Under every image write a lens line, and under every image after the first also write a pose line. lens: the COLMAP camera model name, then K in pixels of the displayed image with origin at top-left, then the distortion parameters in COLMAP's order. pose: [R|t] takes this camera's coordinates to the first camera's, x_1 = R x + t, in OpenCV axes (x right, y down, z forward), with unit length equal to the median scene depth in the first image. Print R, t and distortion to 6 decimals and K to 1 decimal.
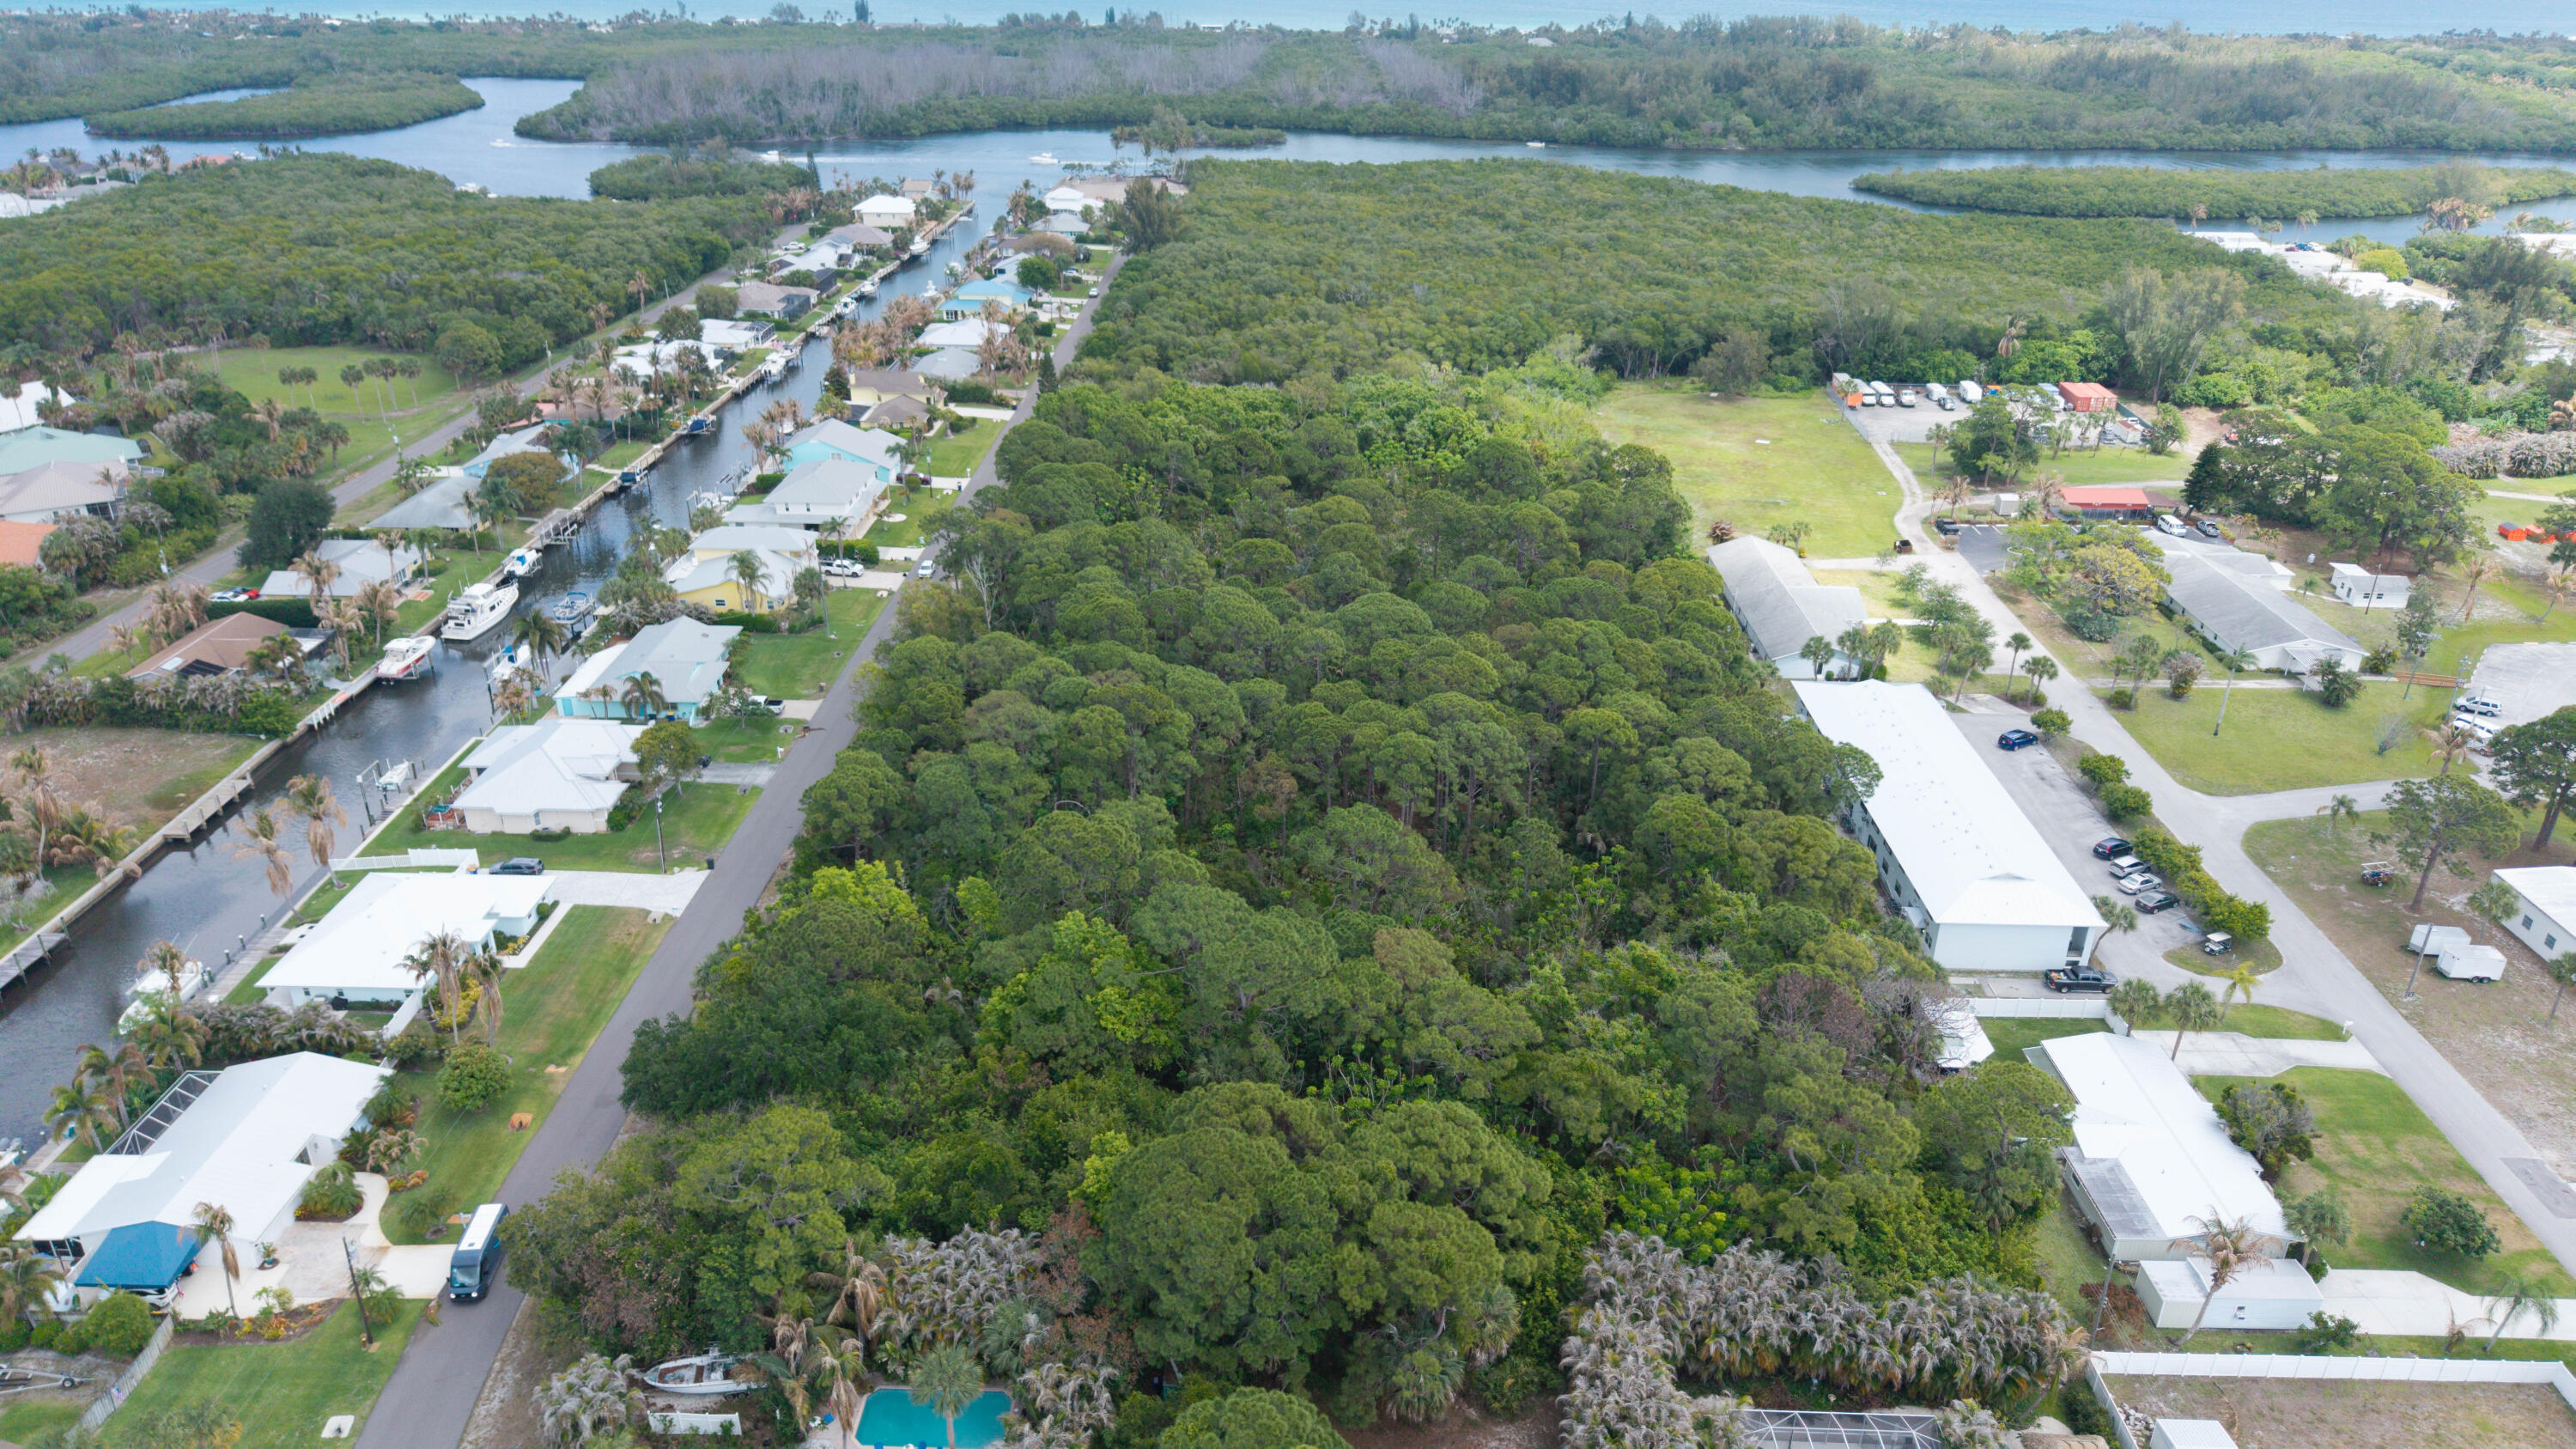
lens RADIAL K [[1710.7, 0, 1299.6], [0, 1710.7, 741.8], [0, 0, 1]] dist [0.026051, -0.028744]
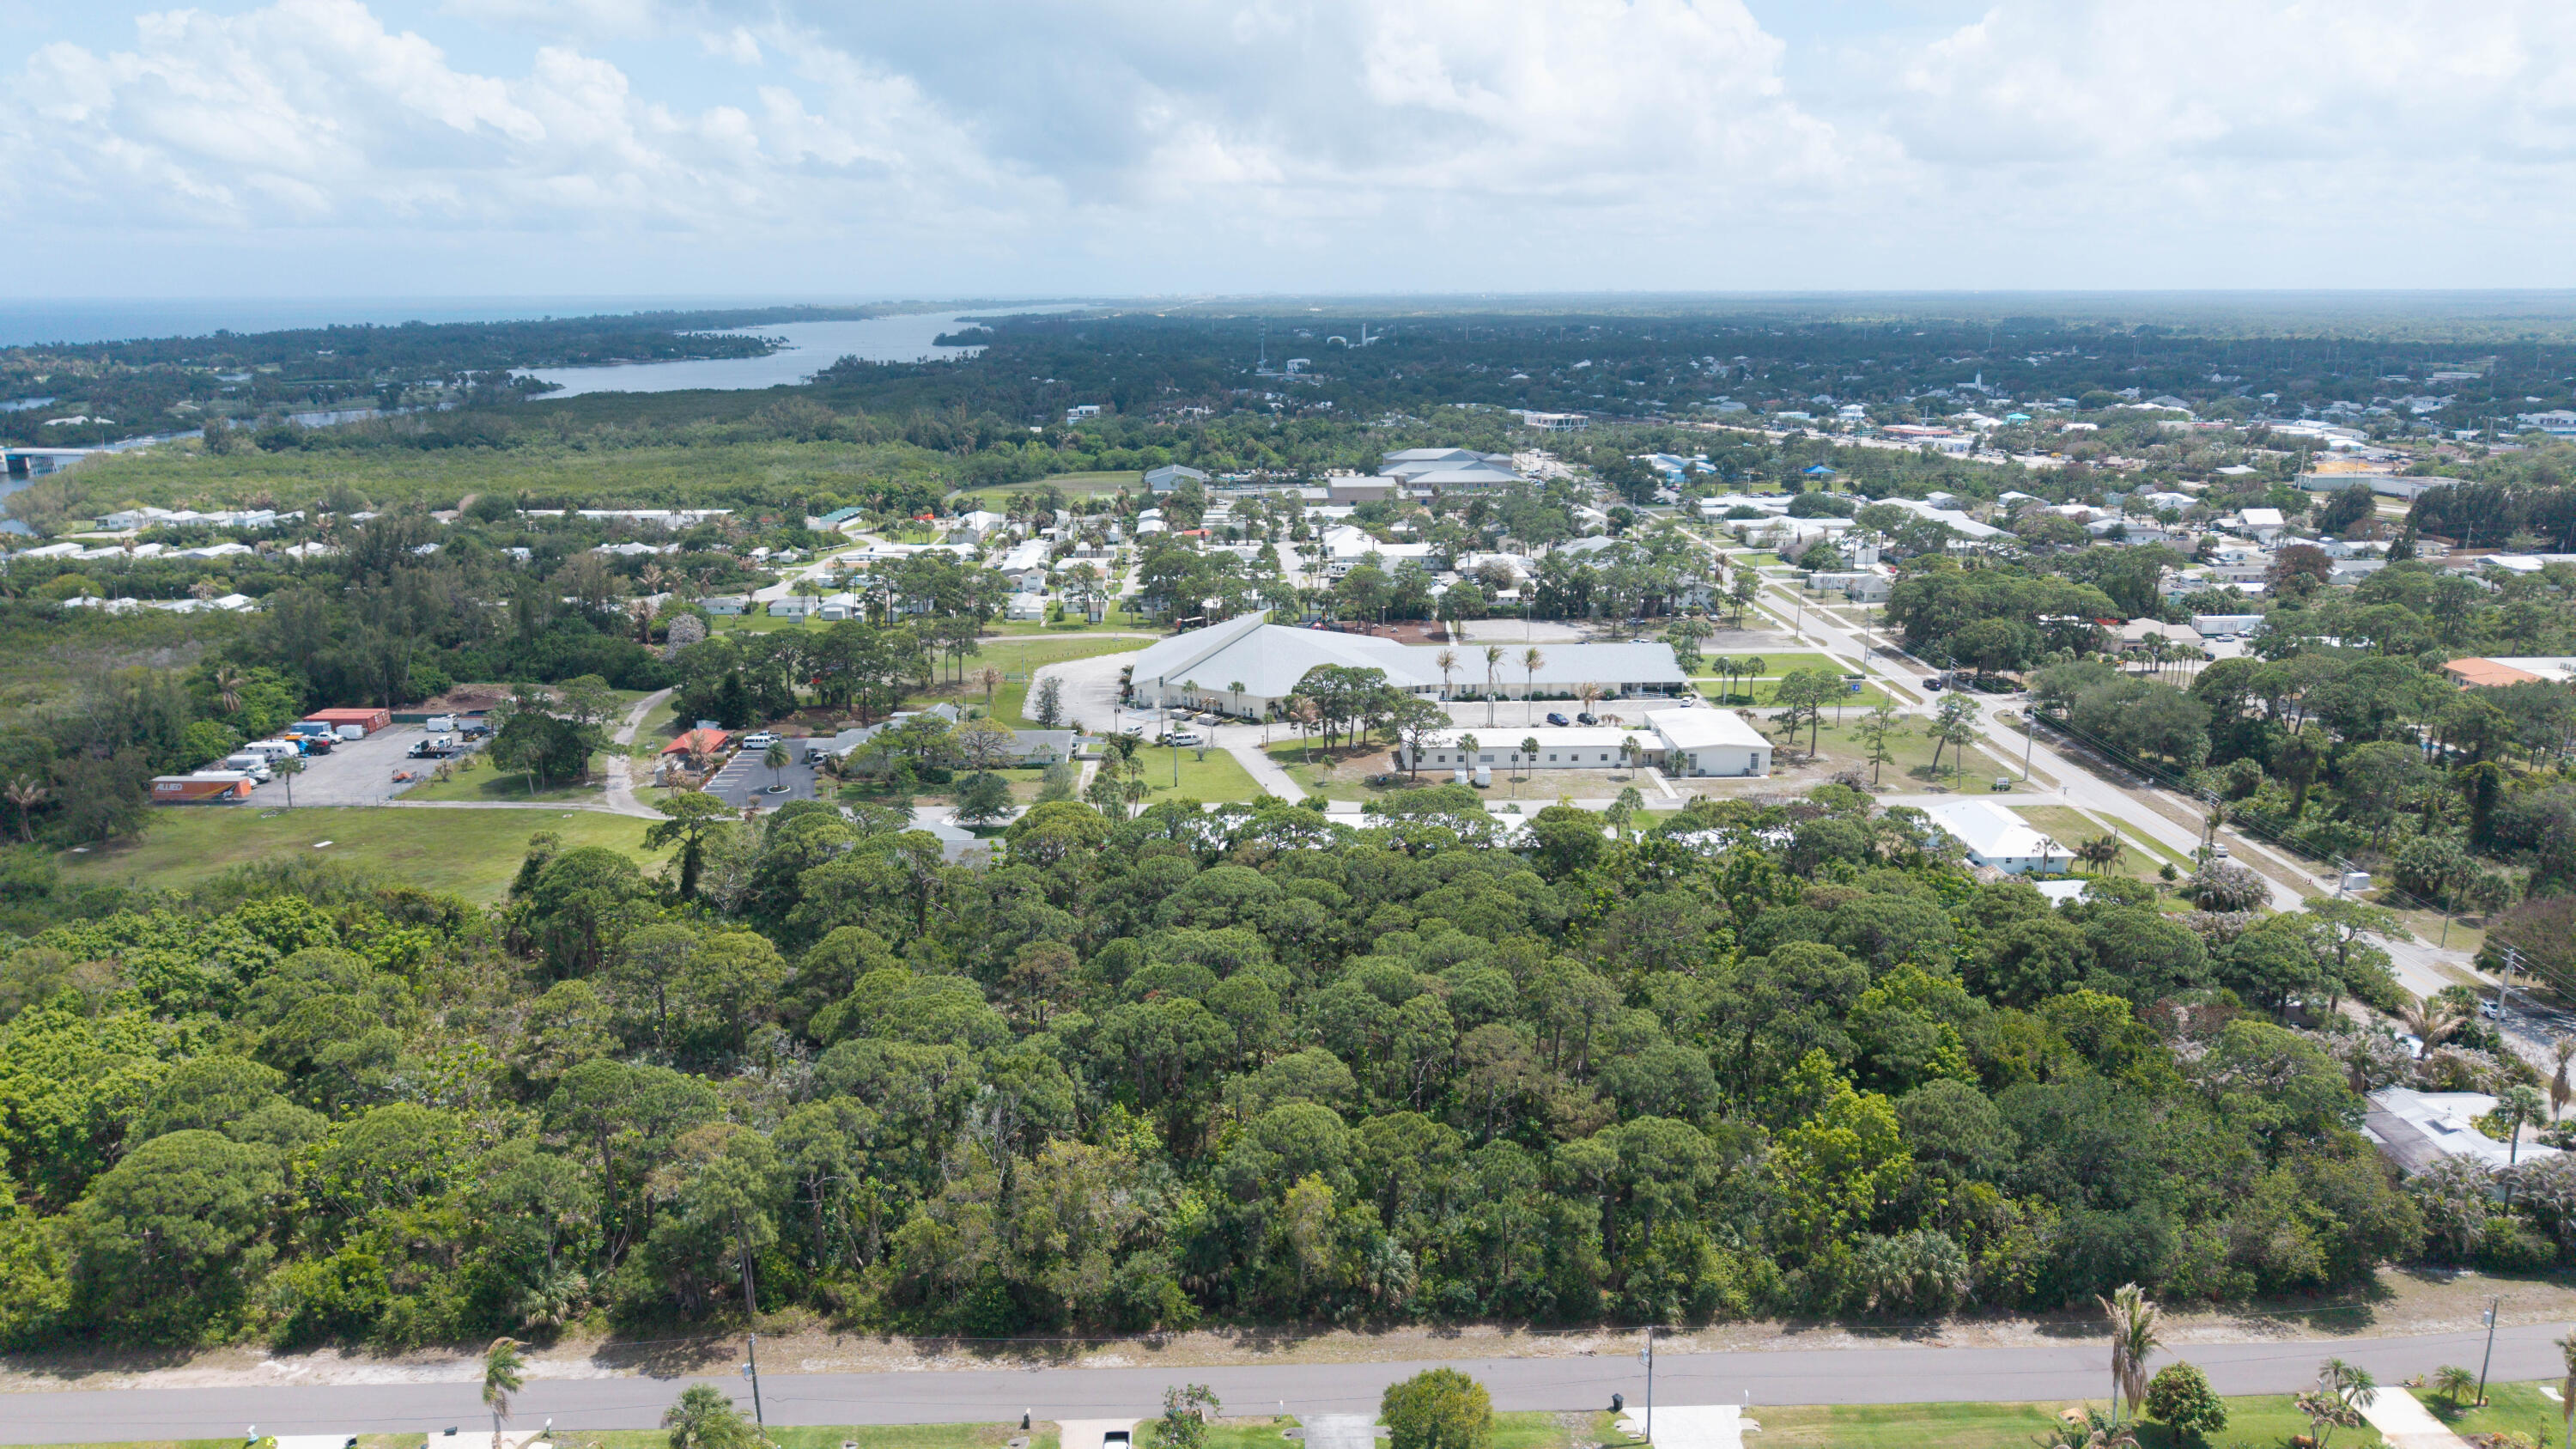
lens RADIAL K [[1710.7, 0, 1274.5], [0, 1710.7, 738.0], [0, 0, 1]] dist [0.026051, -0.028744]
pose [[-0.049371, -0.260984, 0.964080, -0.366362], [0.431524, 0.864943, 0.256246, -0.161819], [-0.900750, 0.428674, 0.069918, 0.359474]]
